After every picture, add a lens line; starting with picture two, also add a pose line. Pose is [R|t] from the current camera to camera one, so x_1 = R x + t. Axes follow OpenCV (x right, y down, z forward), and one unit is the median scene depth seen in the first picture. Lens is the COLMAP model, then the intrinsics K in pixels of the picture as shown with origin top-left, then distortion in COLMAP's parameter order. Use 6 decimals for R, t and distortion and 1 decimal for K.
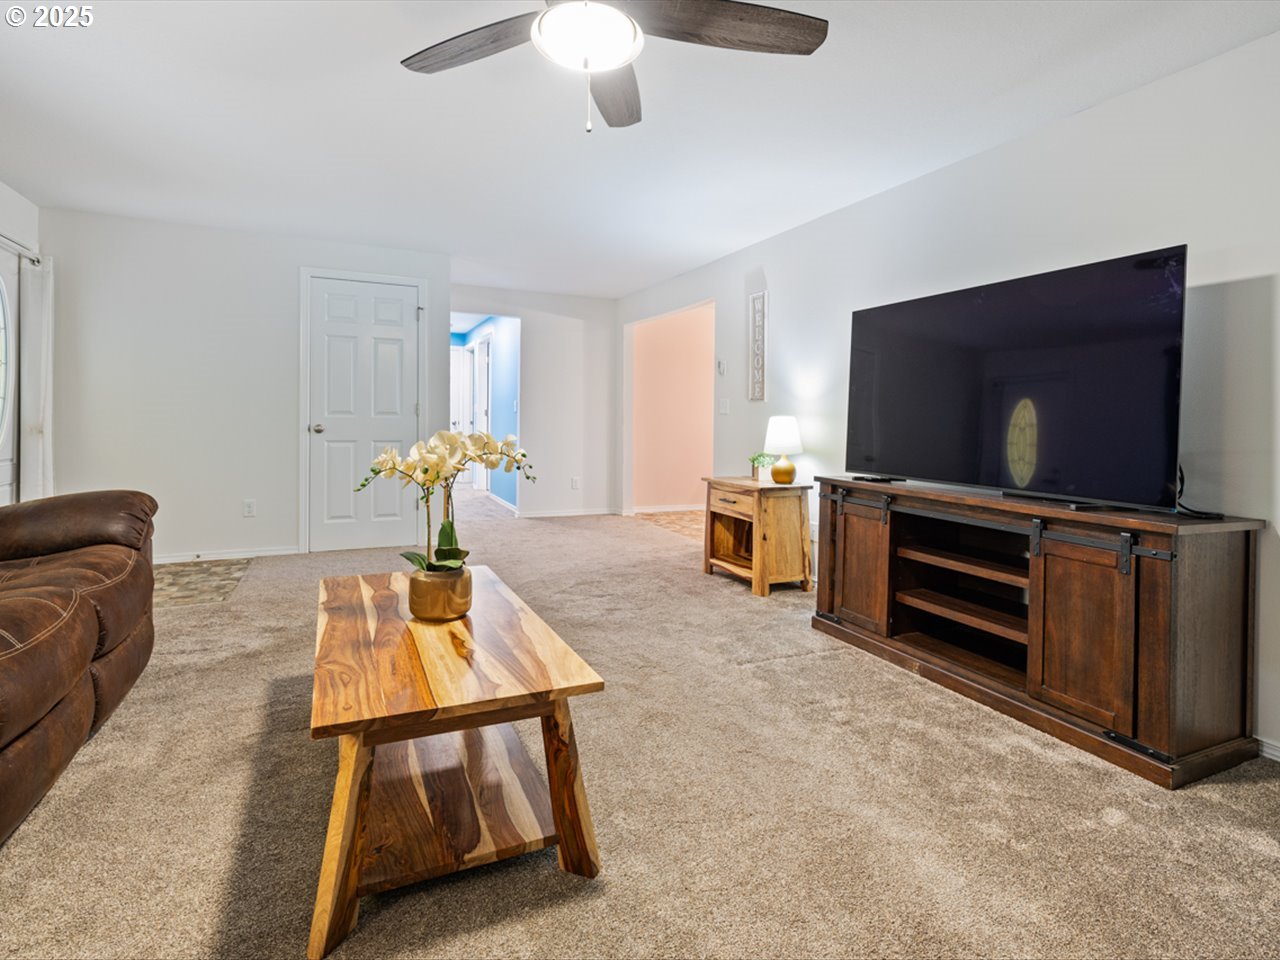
lens RADIAL K [[639.0, 0, 640.0], [0, 639.0, 480.0], [0, 0, 1]] dist [-0.001383, -0.000125]
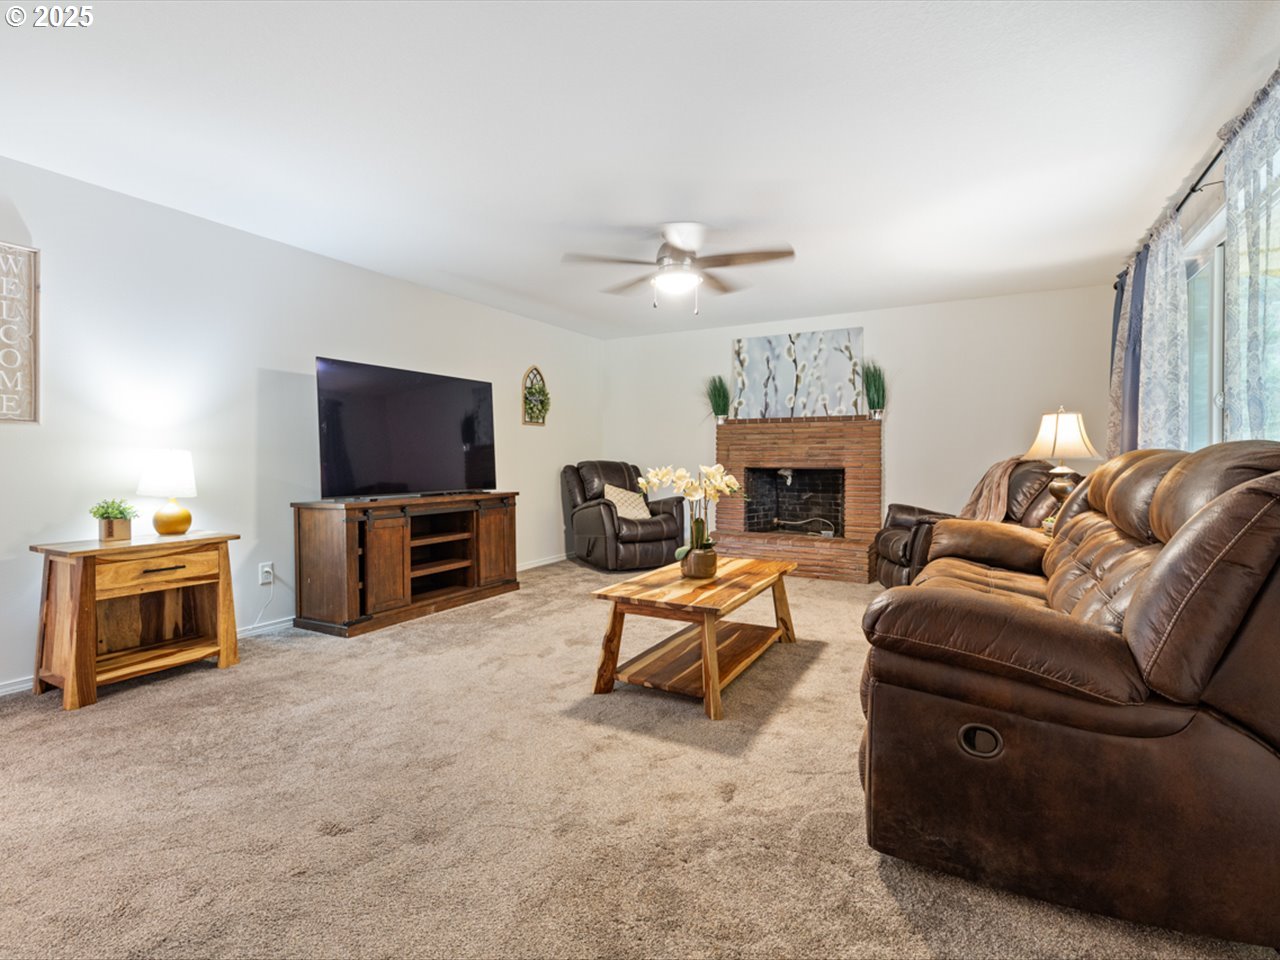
lens RADIAL K [[639.0, 0, 640.0], [0, 639.0, 480.0], [0, 0, 1]] dist [-0.001383, -0.000125]
pose [[-0.597247, -0.053008, 0.800304, -0.995946], [0.059904, 0.992079, 0.110415, -0.150798], [-0.799817, 0.113887, -0.589341, 1.322908]]
